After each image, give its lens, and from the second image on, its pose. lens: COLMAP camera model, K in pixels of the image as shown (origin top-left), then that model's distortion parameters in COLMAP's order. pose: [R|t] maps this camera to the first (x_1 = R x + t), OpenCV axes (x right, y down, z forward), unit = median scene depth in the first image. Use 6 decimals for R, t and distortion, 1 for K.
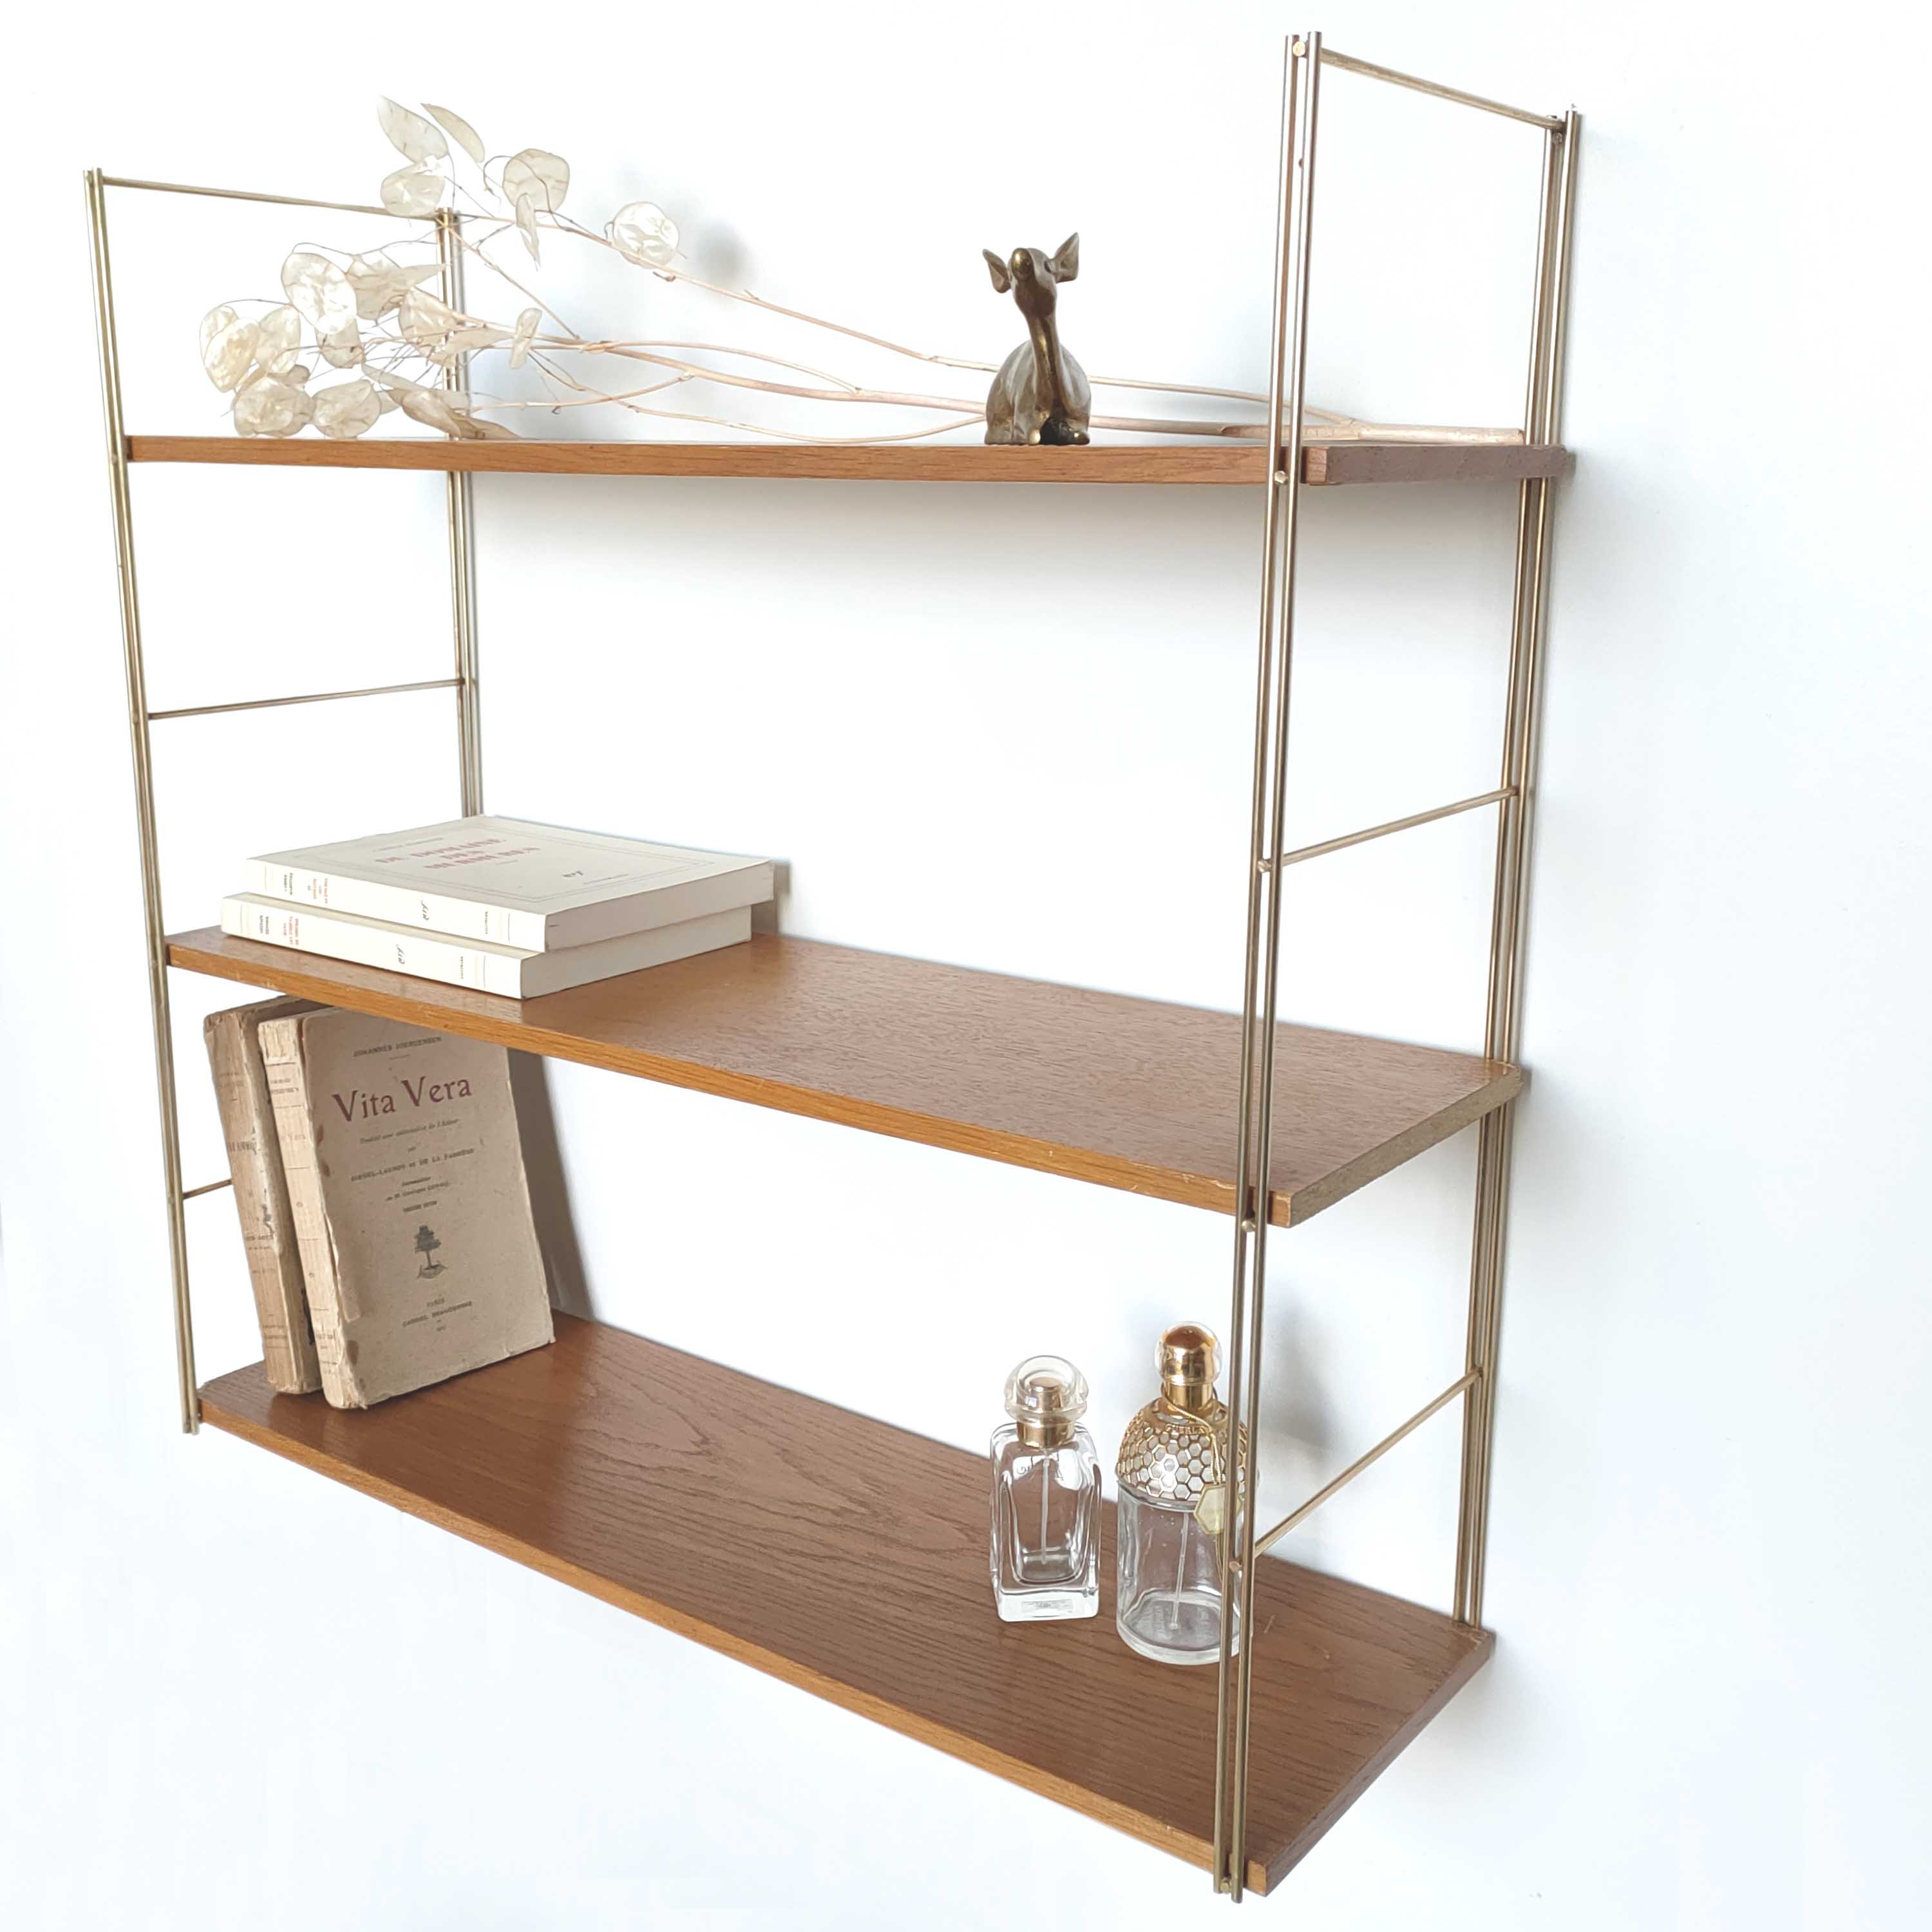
lens RADIAL K [[2138.0, 0, 1026.6], [0, 2138.0, 915.7], [0, 0, 1]] dist [0.040715, 0.049610]
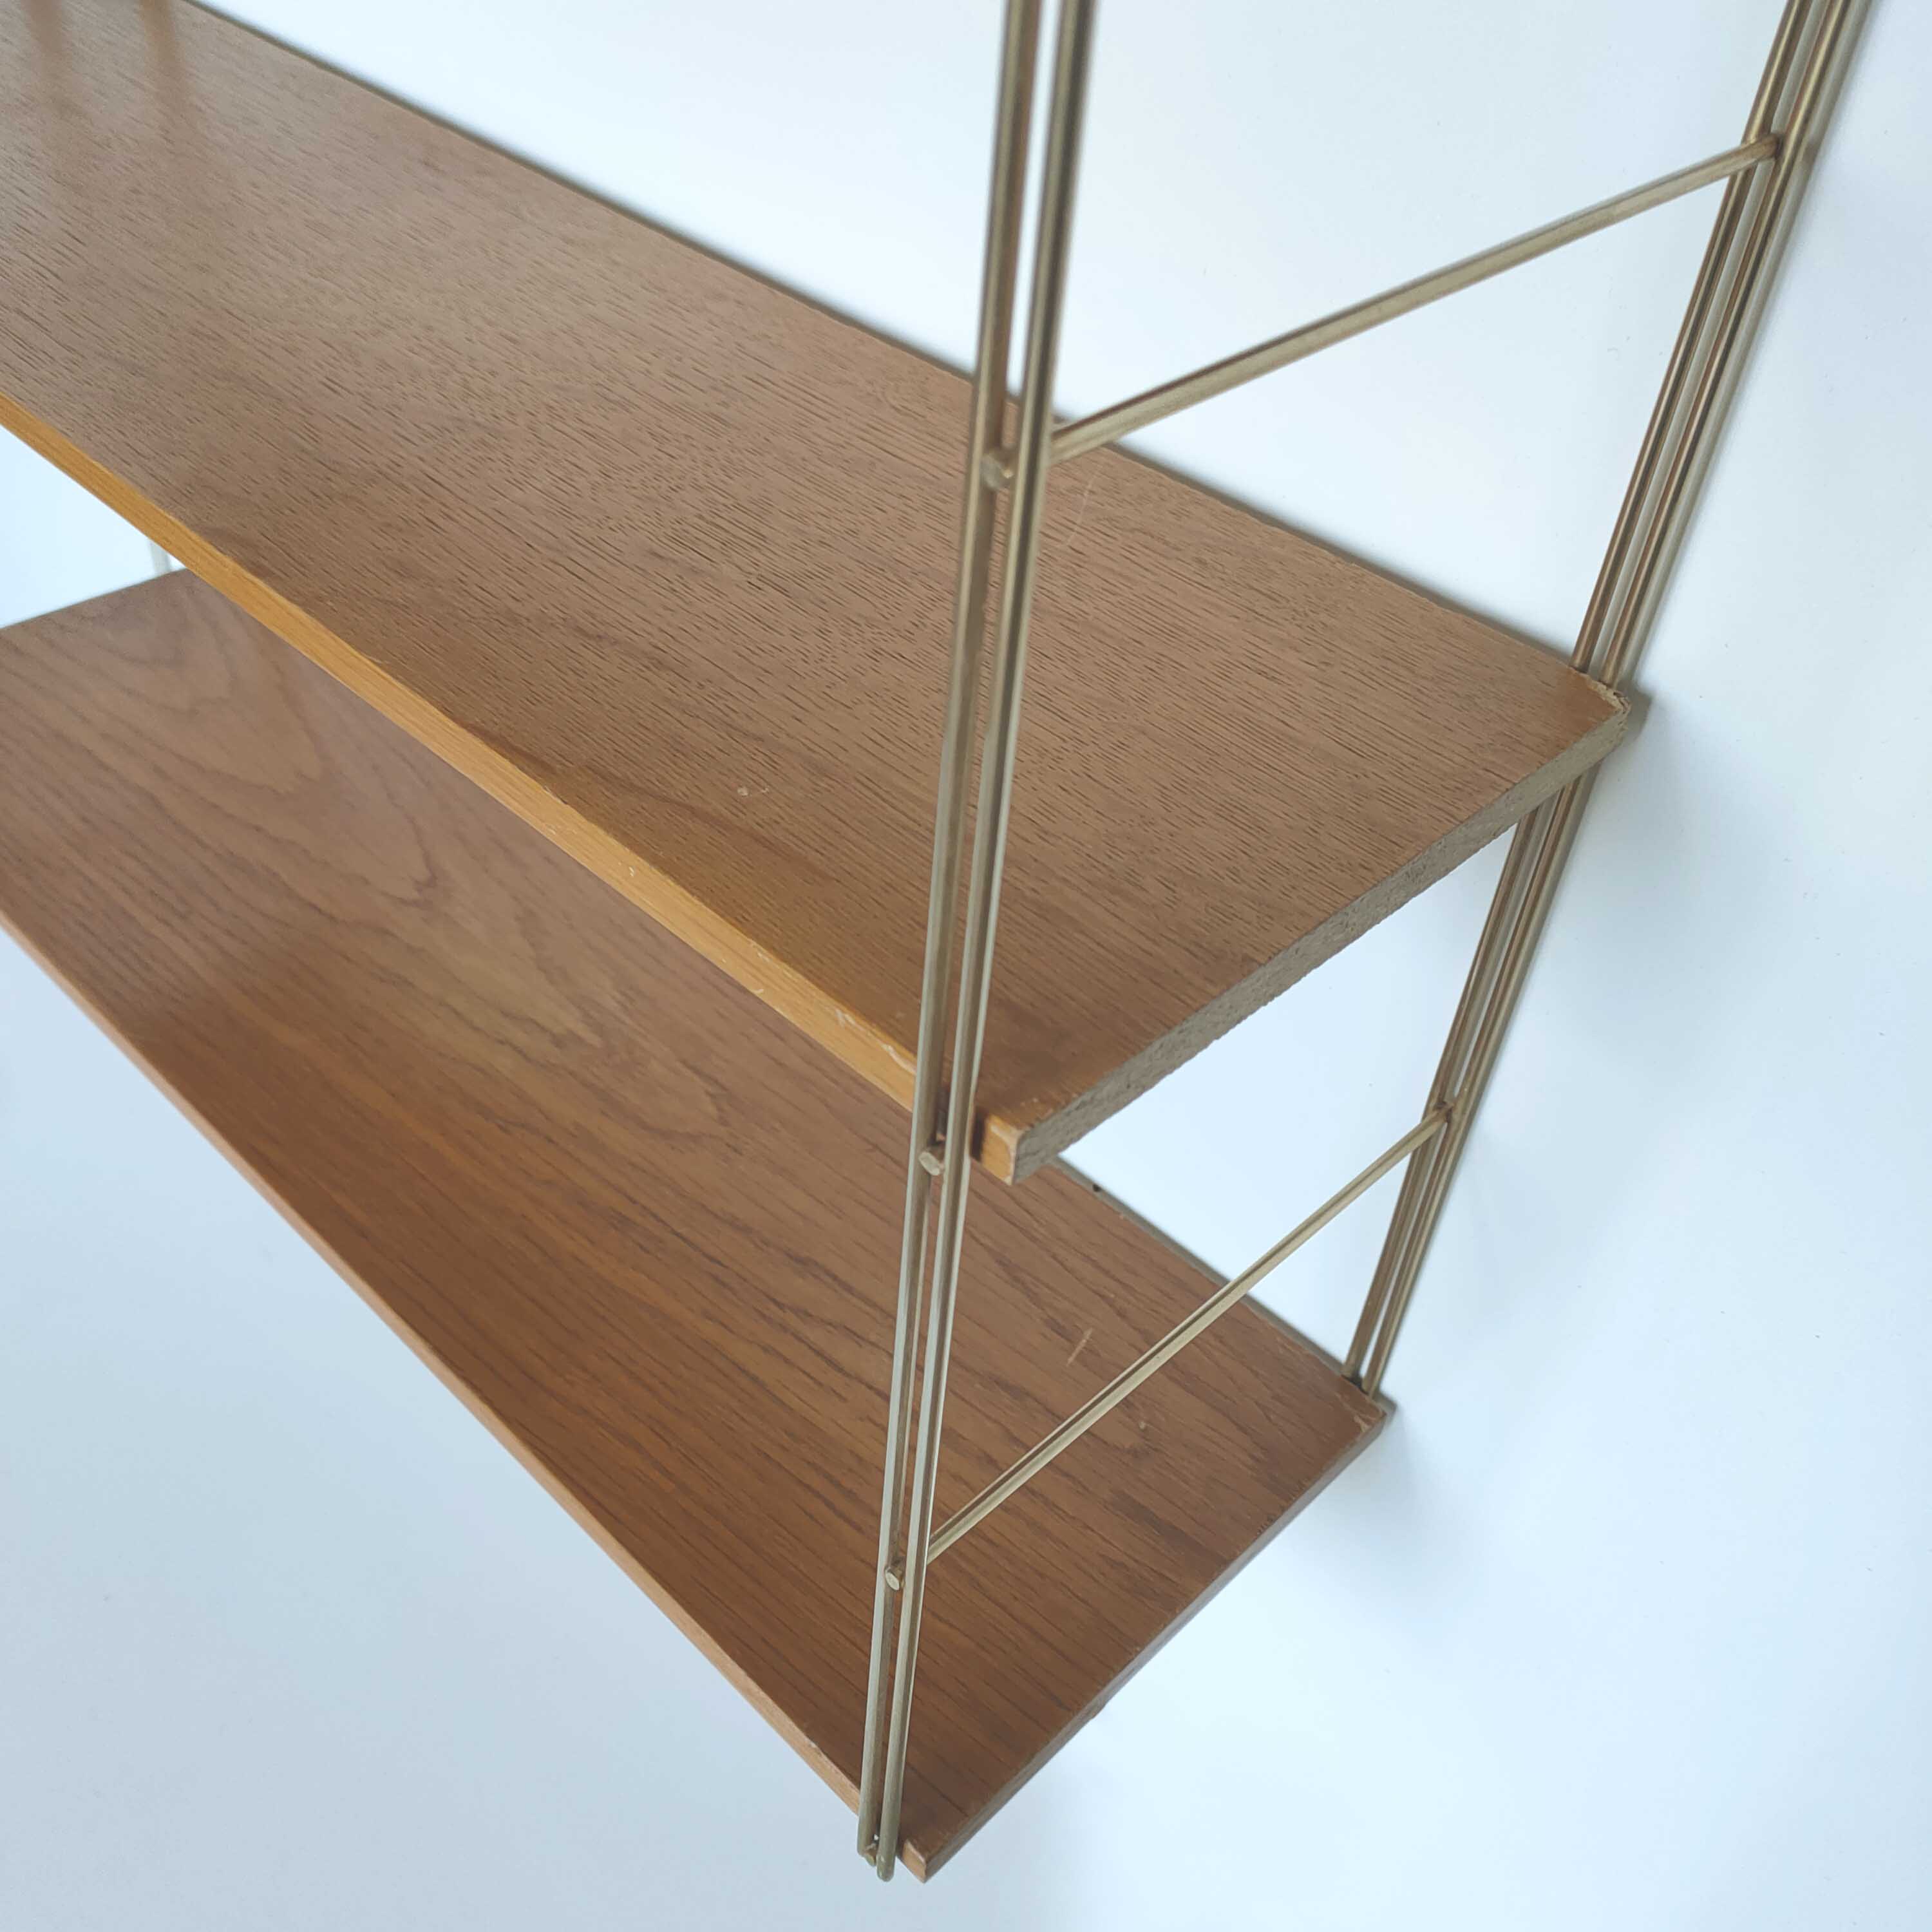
lens RADIAL K [[1953.0, 0, 957.0], [0, 1953.0, 993.9], [0, 0, 1]] dist [0.029542, -0.009731]
pose [[0.986166, 0.145039, -0.080252, 0.100085], [-0.088318, 0.869450, 0.486063, -0.076091], [0.140273, -0.472251, 0.870231, 0.451492]]
